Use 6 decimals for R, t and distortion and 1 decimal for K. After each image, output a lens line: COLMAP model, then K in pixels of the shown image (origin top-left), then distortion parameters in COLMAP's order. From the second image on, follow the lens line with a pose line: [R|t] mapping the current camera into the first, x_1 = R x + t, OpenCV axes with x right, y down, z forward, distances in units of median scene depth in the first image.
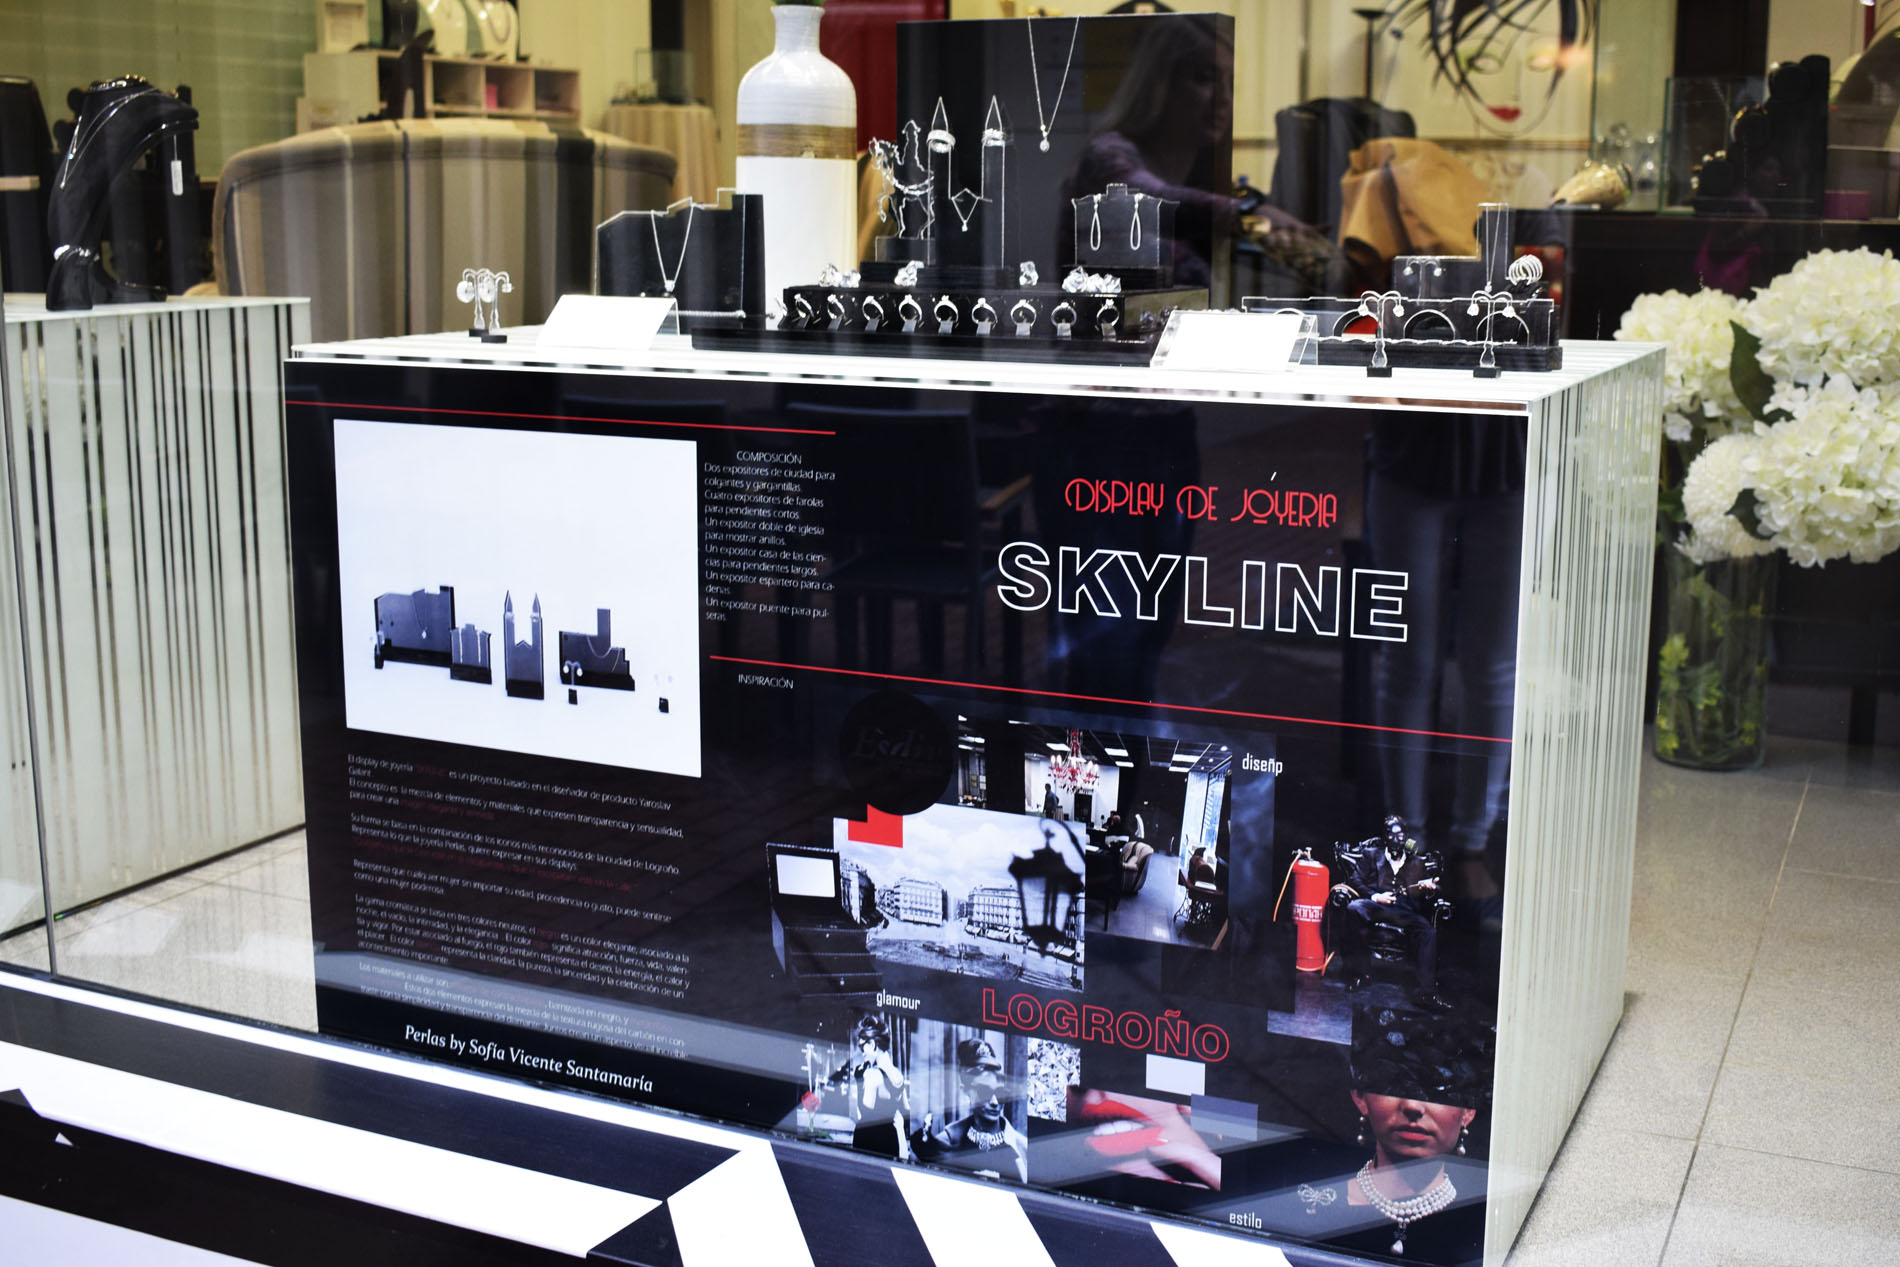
lens RADIAL K [[2037.7, 0, 950.0], [0, 2037.7, 633.5], [0, 0, 1]] dist [-0.006139, -0.002531]
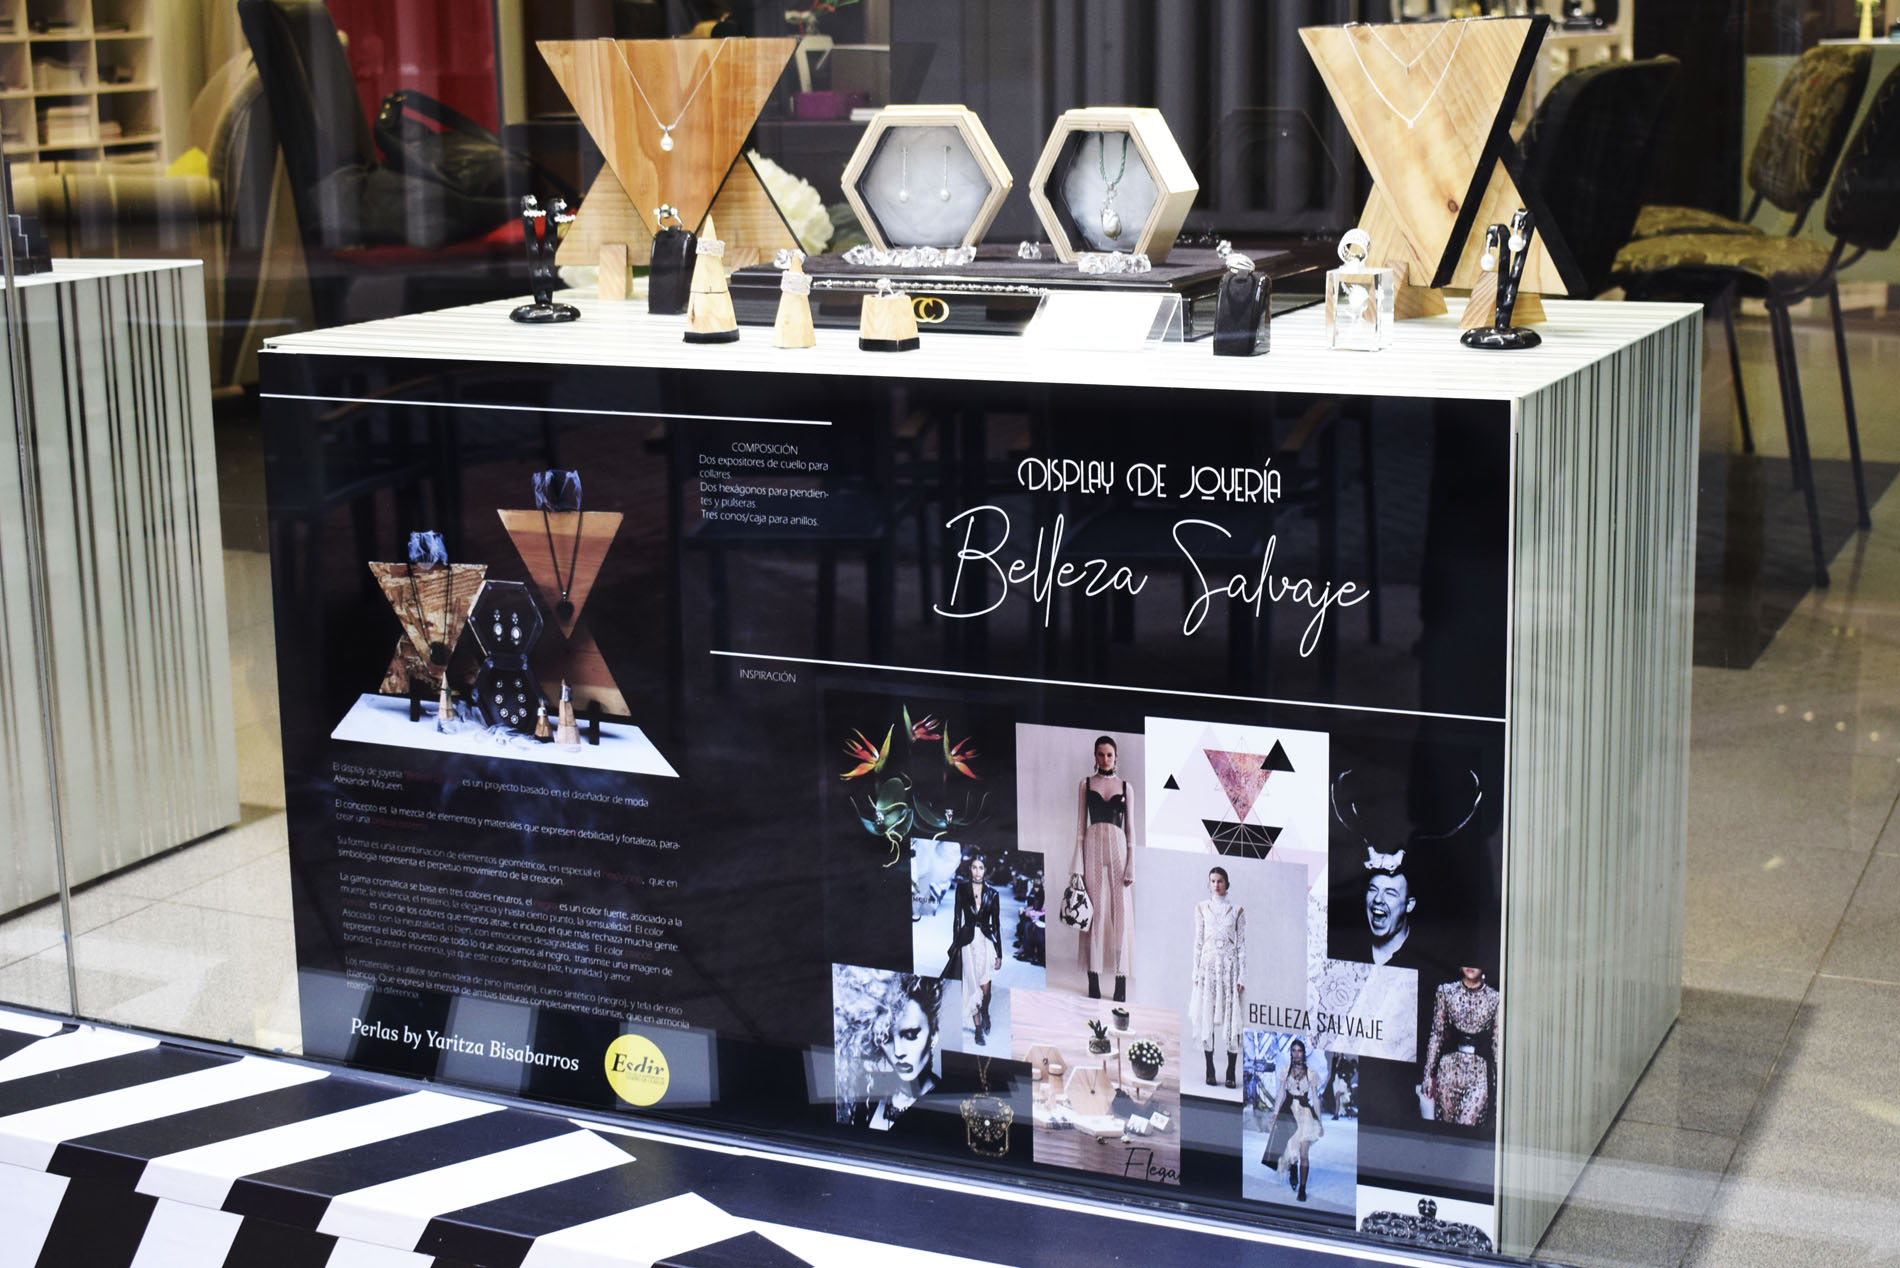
lens RADIAL K [[2425.6, 0, 950.0], [0, 2425.6, 634.0], [0, 0, 1]] dist [-0.004068, -0.000278]
pose [[0.999406, -0.017844, 0.029483, -0.016409], [0.017863, 0.999840, -0.000369, 0.012987], [-0.029472, 0.000895, 0.999565, -0.240531]]
